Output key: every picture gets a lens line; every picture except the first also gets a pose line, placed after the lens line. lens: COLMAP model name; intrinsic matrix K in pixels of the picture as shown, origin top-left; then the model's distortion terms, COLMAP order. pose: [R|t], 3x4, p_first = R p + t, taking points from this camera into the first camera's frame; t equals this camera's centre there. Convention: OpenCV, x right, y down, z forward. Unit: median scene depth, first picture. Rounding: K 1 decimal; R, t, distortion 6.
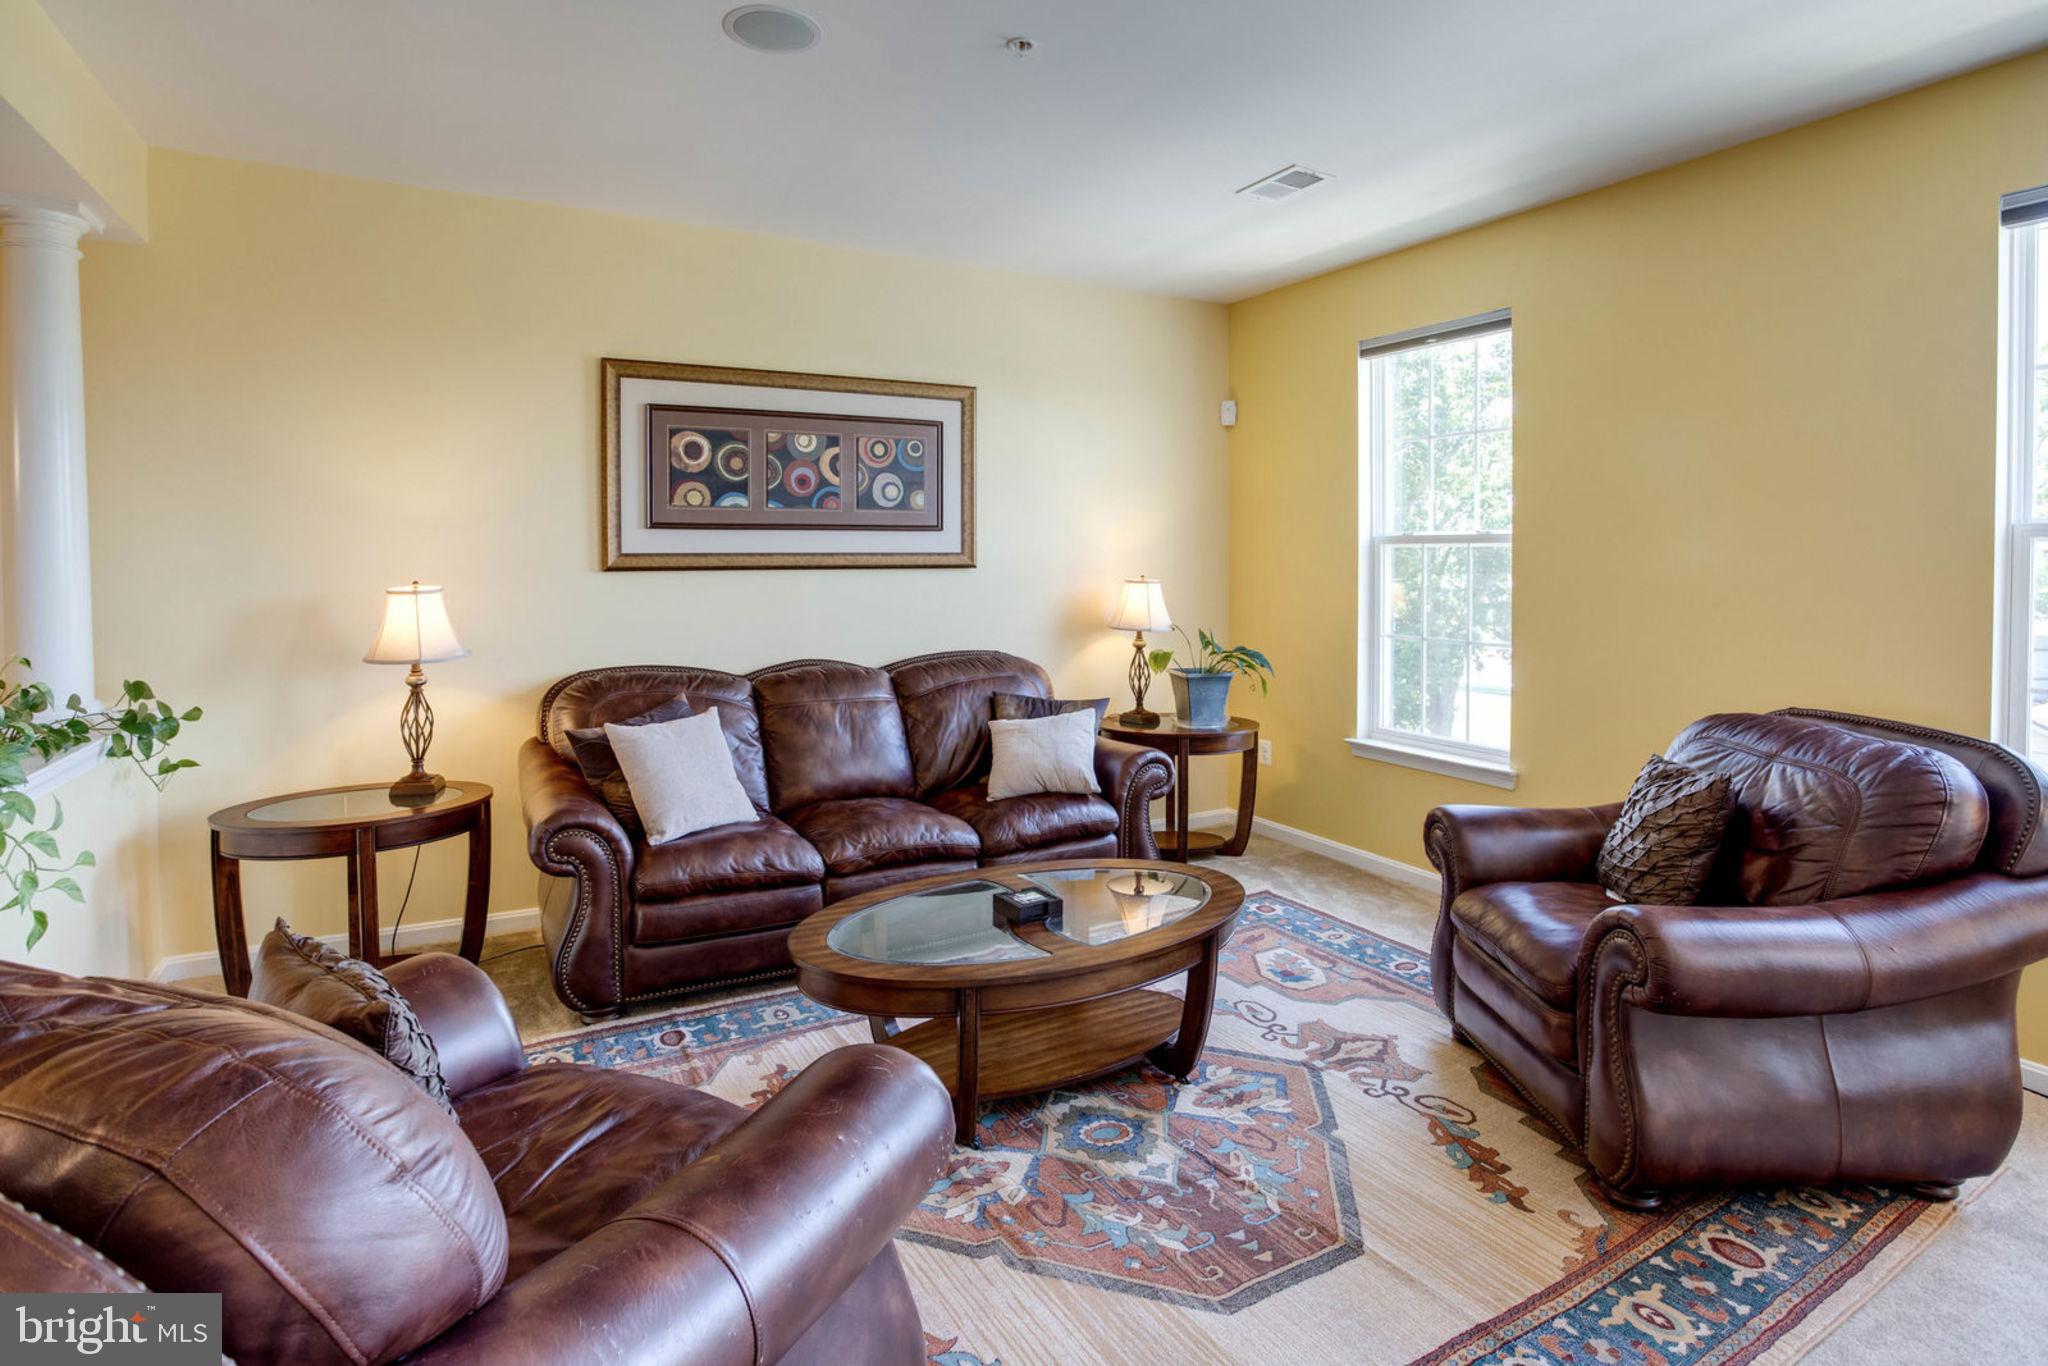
lens RADIAL K [[1142.6, 0, 1019.9], [0, 1142.6, 741.1], [0, 0, 1]] dist [-0.070918, 0.031984]
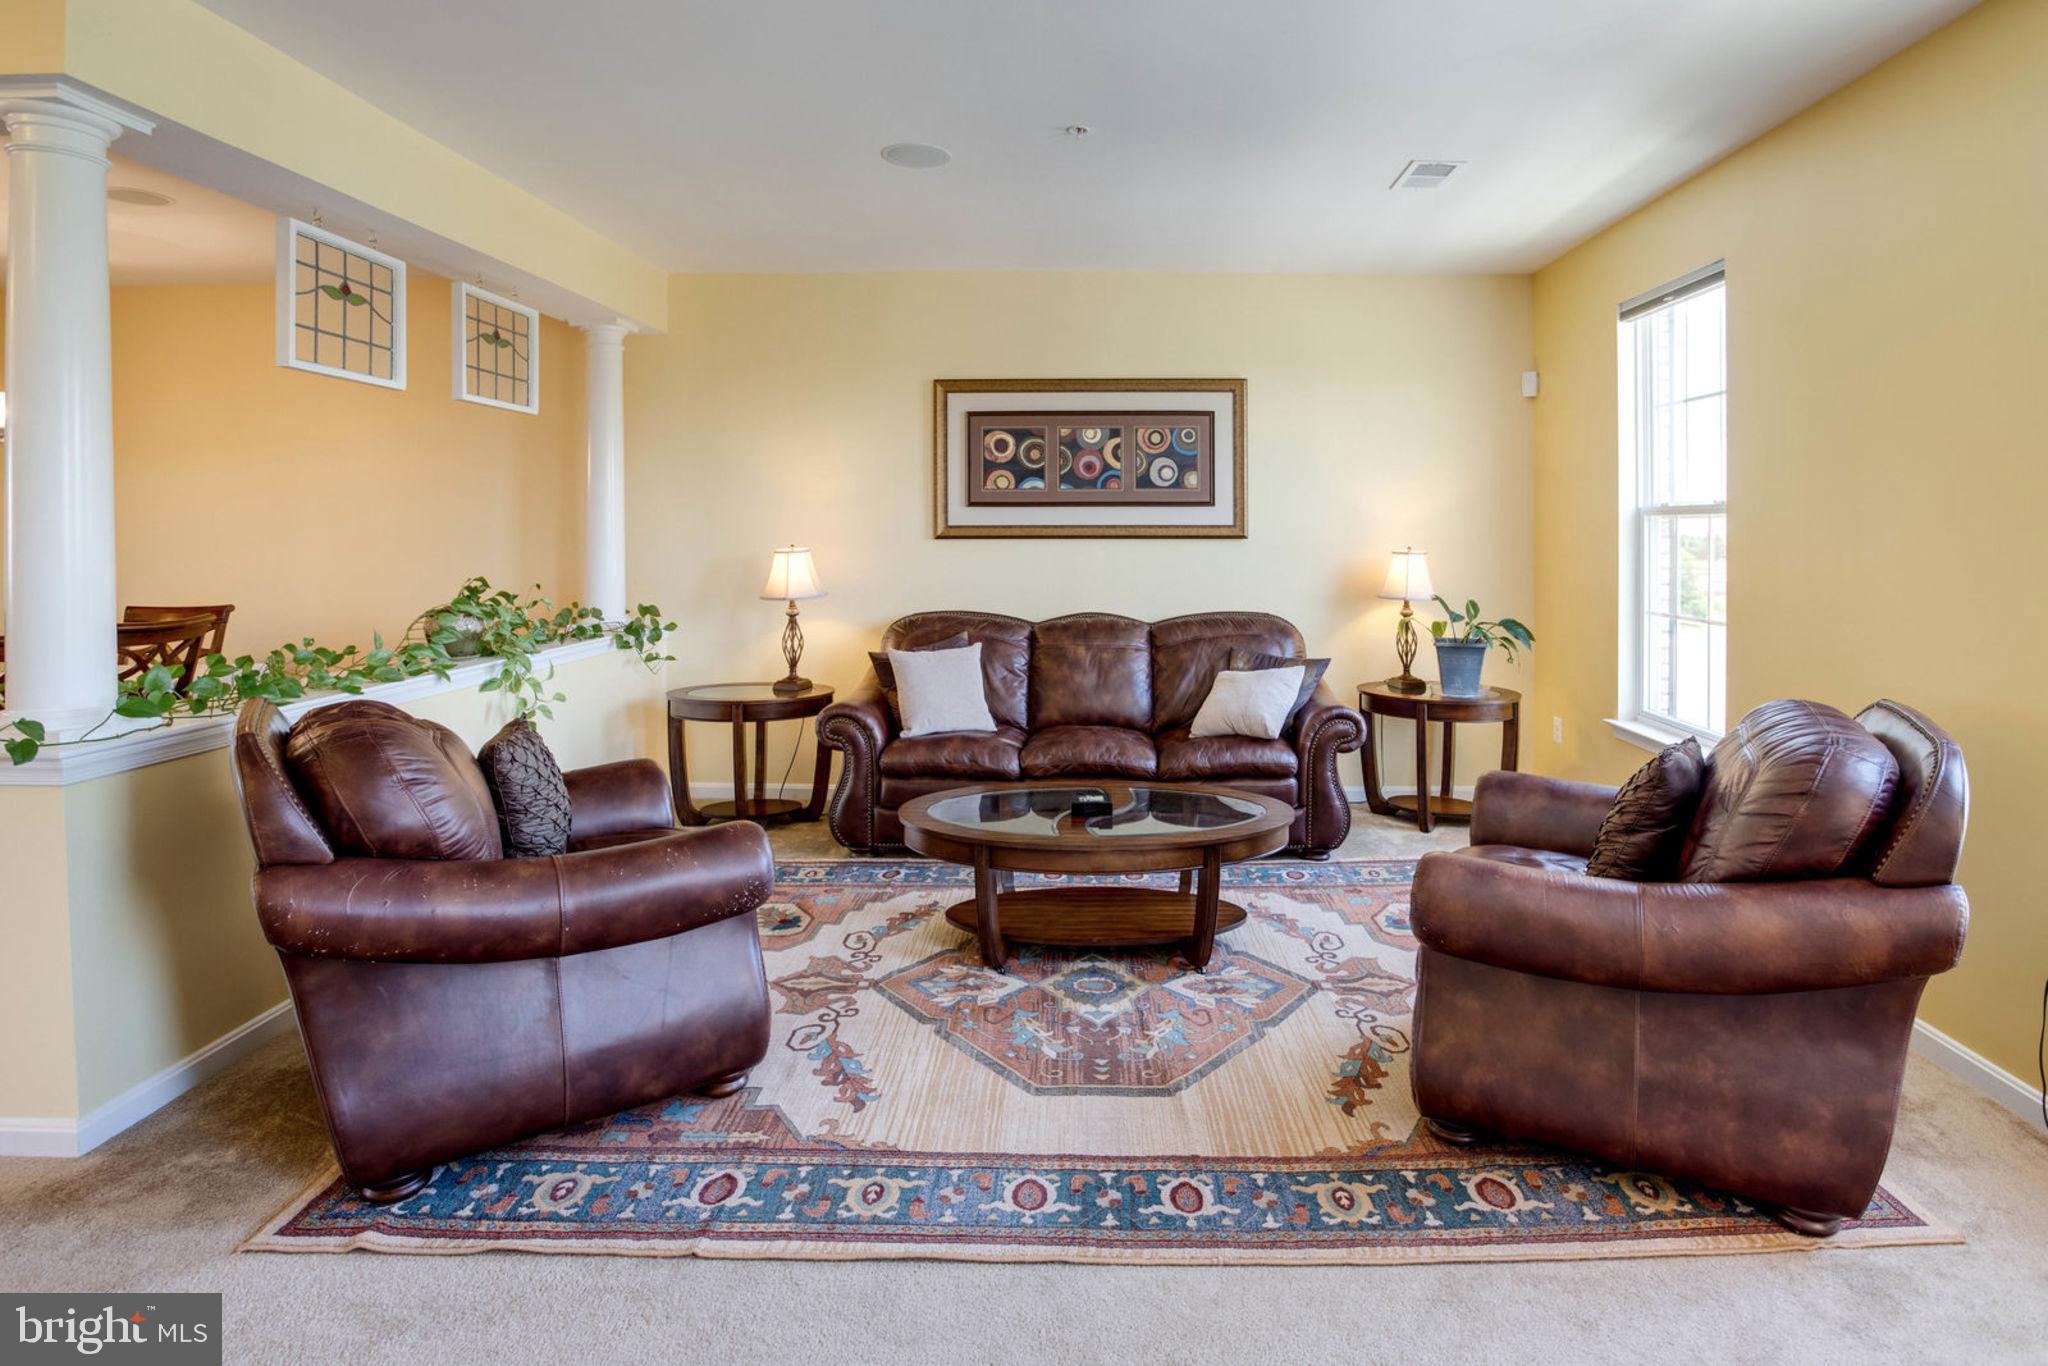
lens RADIAL K [[1142.6, 0, 1019.9], [0, 1142.6, 741.1], [0, 0, 1]] dist [-0.070918, 0.031984]
pose [[0.836210, 0.097956, -0.539591, 0.454066], [-0.084444, 0.995183, 0.049799, 0.012330], [0.541870, 0.003923, 0.840453, -0.077957]]
